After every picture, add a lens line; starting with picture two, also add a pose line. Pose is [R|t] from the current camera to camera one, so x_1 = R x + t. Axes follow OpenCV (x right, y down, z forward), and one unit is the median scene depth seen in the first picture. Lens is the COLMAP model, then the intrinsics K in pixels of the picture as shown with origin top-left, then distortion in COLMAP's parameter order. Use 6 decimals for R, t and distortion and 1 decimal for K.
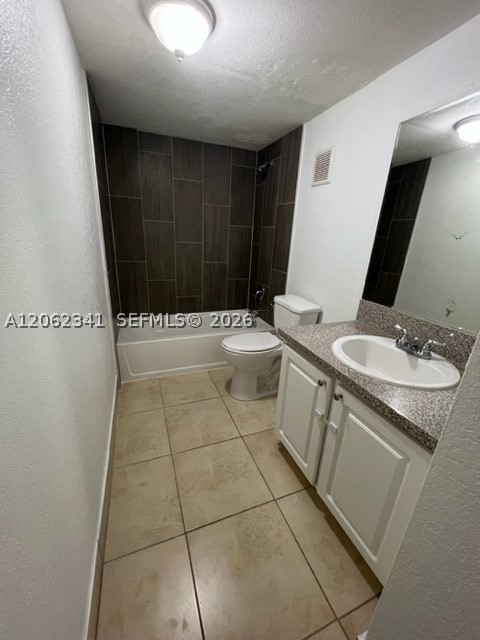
lens RADIAL K [[255.6, 0, 240.0], [0, 255.6, 320.0], [0, 0, 1]] dist [-0.001202, 0.000031]
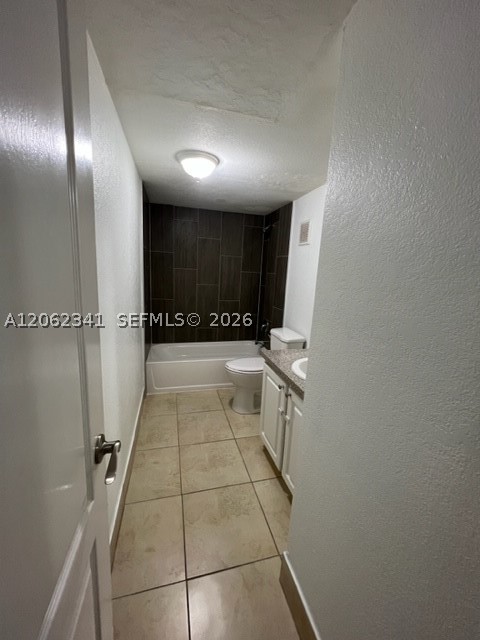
lens RADIAL K [[255.6, 0, 240.0], [0, 255.6, 320.0], [0, 0, 1]] dist [-0.001202, 0.000031]
pose [[0.993820, 0.020627, -0.109066, 0.139895], [-0.035480, 0.990066, -0.136051, 0.044716], [0.105176, 0.139080, 0.984680, -0.279391]]
